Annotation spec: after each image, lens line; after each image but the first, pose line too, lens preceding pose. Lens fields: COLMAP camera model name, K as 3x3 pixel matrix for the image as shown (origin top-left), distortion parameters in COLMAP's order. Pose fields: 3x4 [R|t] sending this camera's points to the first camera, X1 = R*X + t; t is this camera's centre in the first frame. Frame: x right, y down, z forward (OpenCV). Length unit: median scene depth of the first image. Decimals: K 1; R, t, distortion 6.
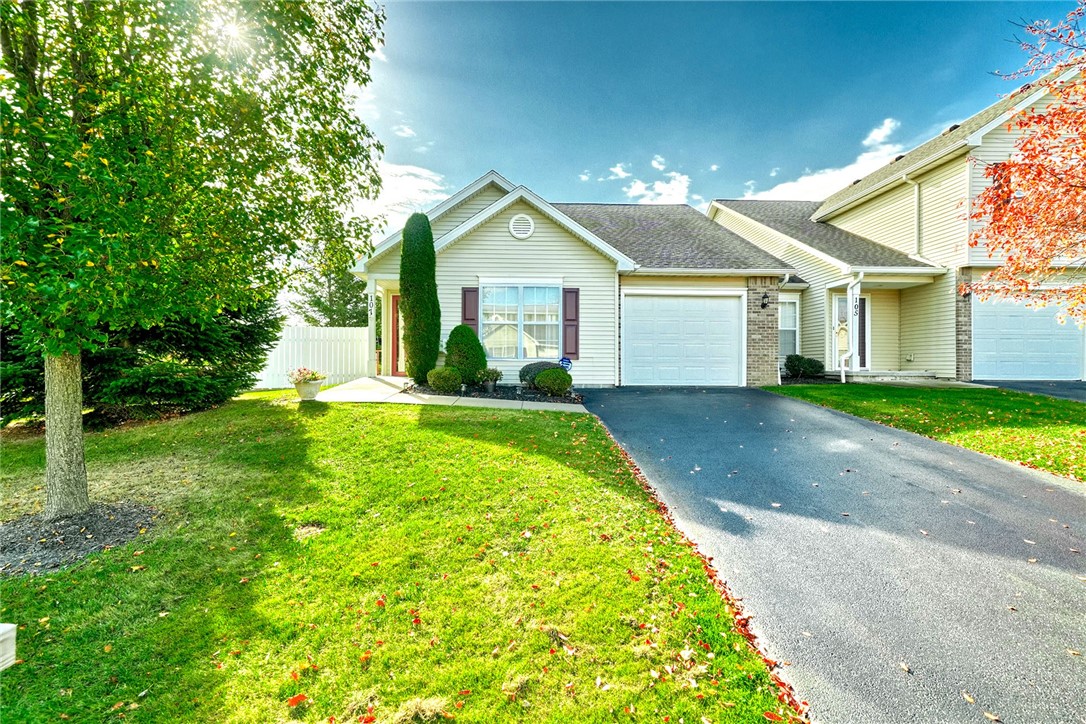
lens RADIAL K [[525.2, 0, 537.4], [0, 525.2, 364.3], [0, 0, 1]] dist [0.024525, 0.000561]
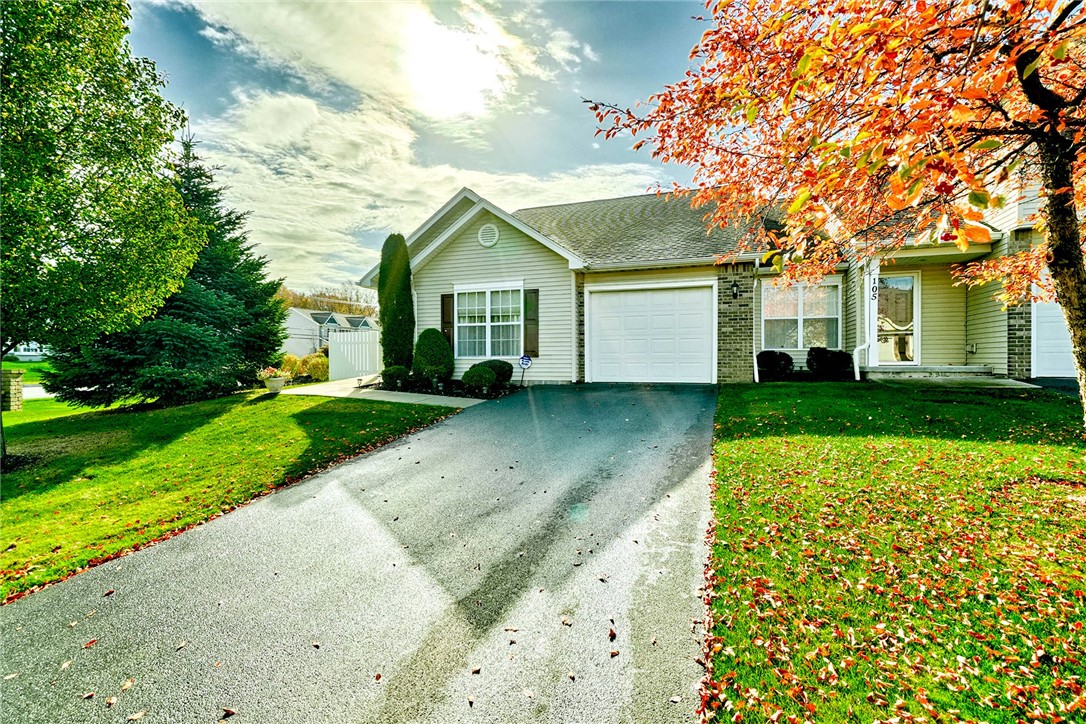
lens RADIAL K [[525.2, 0, 537.4], [0, 525.2, 364.3], [0, 0, 1]] dist [0.024525, 0.000561]
pose [[0.925461, -0.006420, -0.378787, 0.460468], [0.010375, 0.999911, 0.008402, -0.003028], [0.378700, -0.011706, 0.925446, 0.026767]]
